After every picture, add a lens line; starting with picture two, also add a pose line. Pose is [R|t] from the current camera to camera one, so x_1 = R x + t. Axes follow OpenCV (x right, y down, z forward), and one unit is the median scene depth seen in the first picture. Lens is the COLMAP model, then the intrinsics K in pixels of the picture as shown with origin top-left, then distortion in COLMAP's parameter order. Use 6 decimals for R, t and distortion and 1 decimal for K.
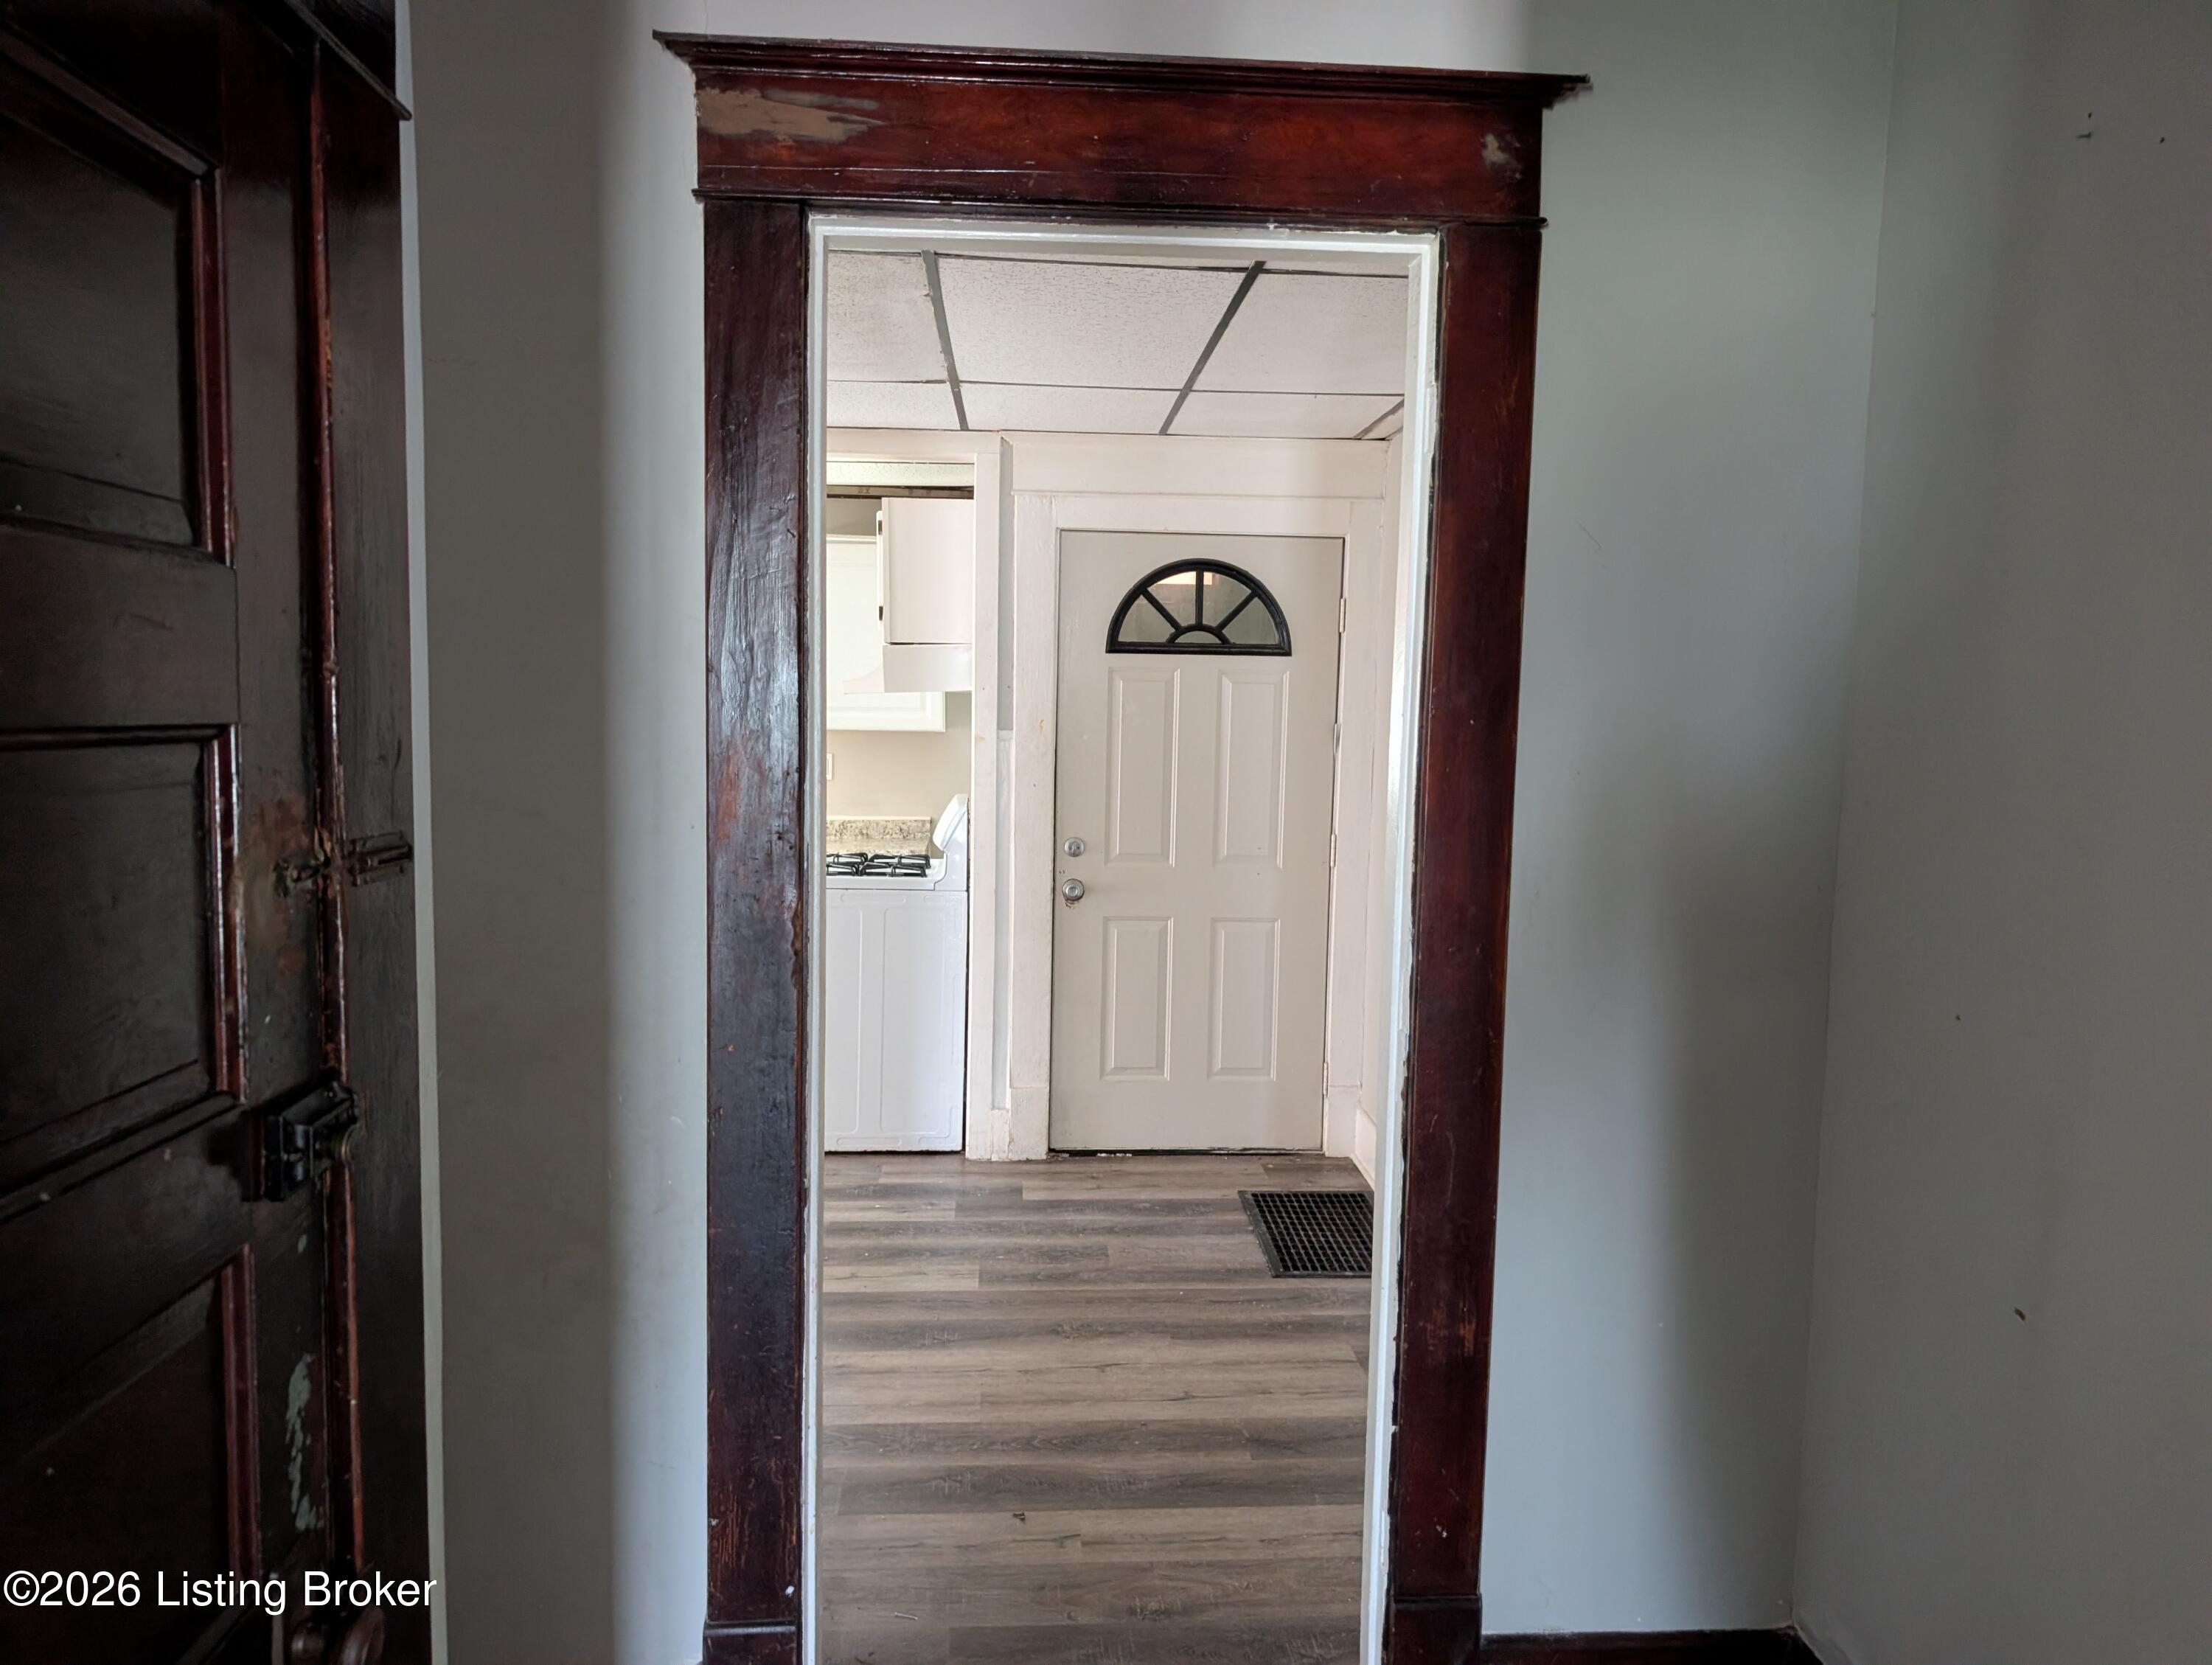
lens RADIAL K [[1635.7, 0, 1106.0], [0, 1635.7, 832.5], [0, 0, 1]] dist [-0.003385, -0.005872]
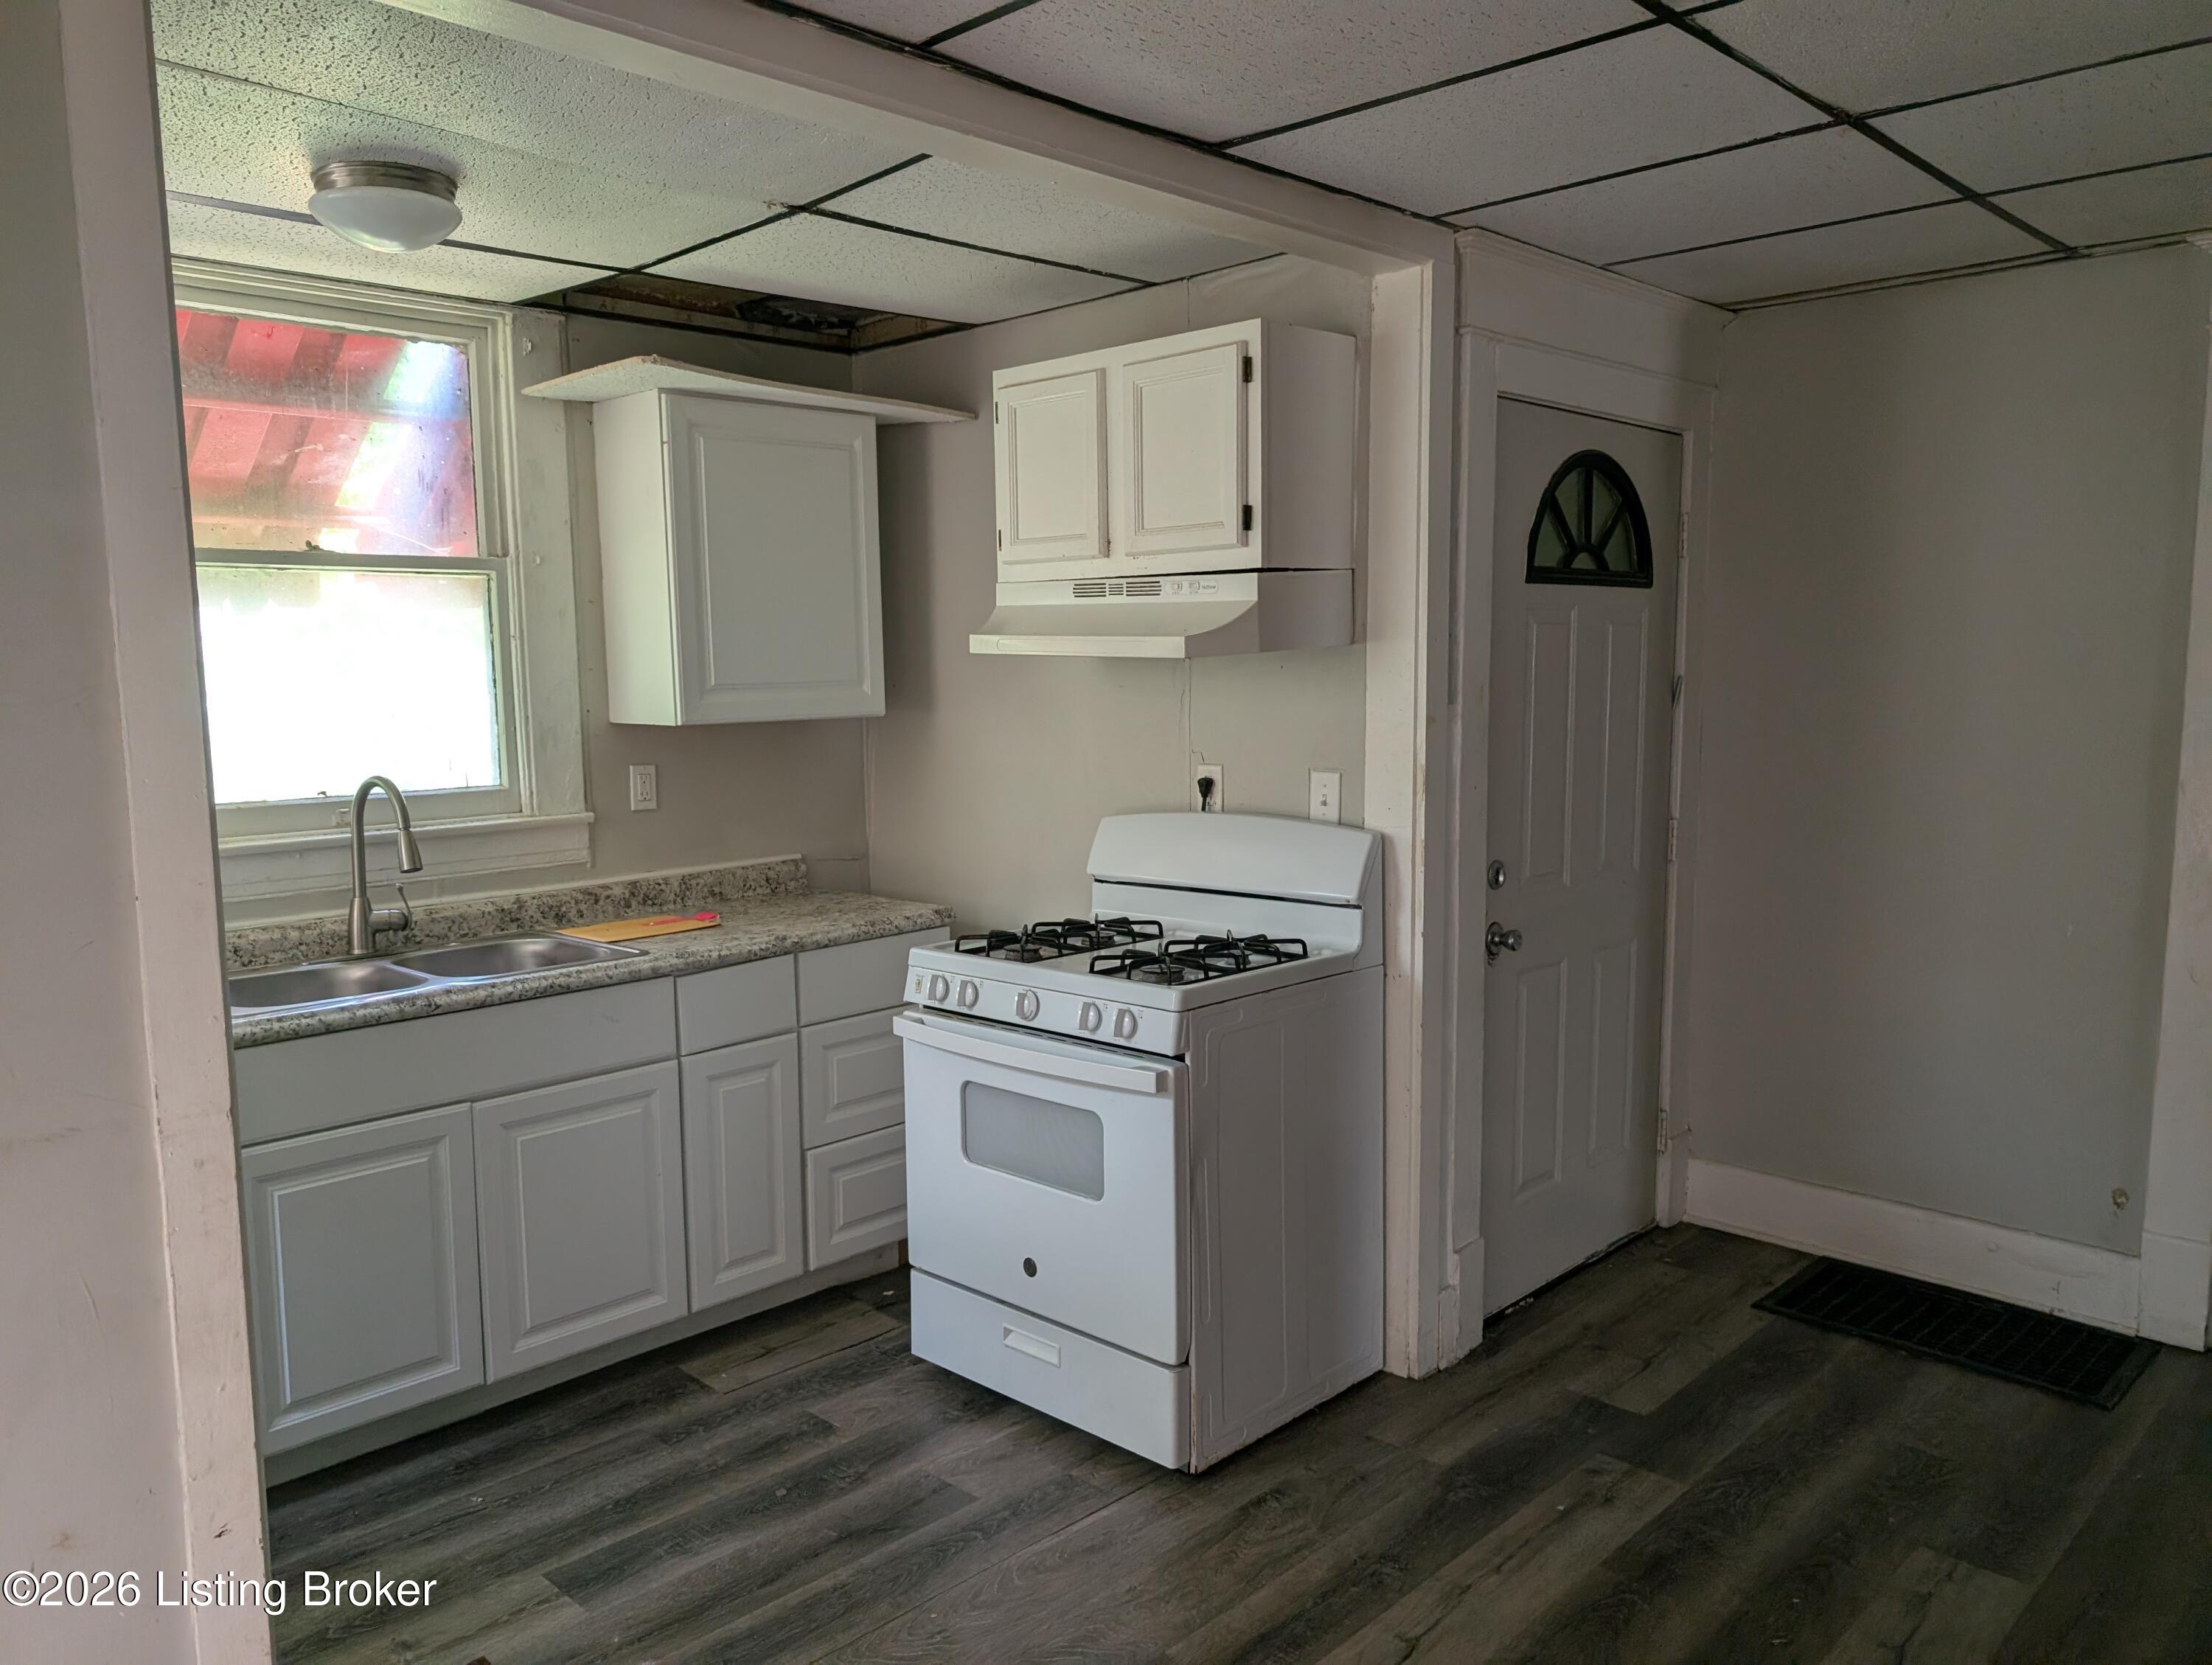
lens RADIAL K [[1635.7, 0, 1106.0], [0, 1635.7, 832.5], [0, 0, 1]] dist [-0.003385, -0.005872]
pose [[0.756781, -0.100919, 0.645831, -0.586351], [0.083312, 0.994844, 0.057832, -0.061656], [-0.648337, 0.010040, 0.761287, 0.607037]]
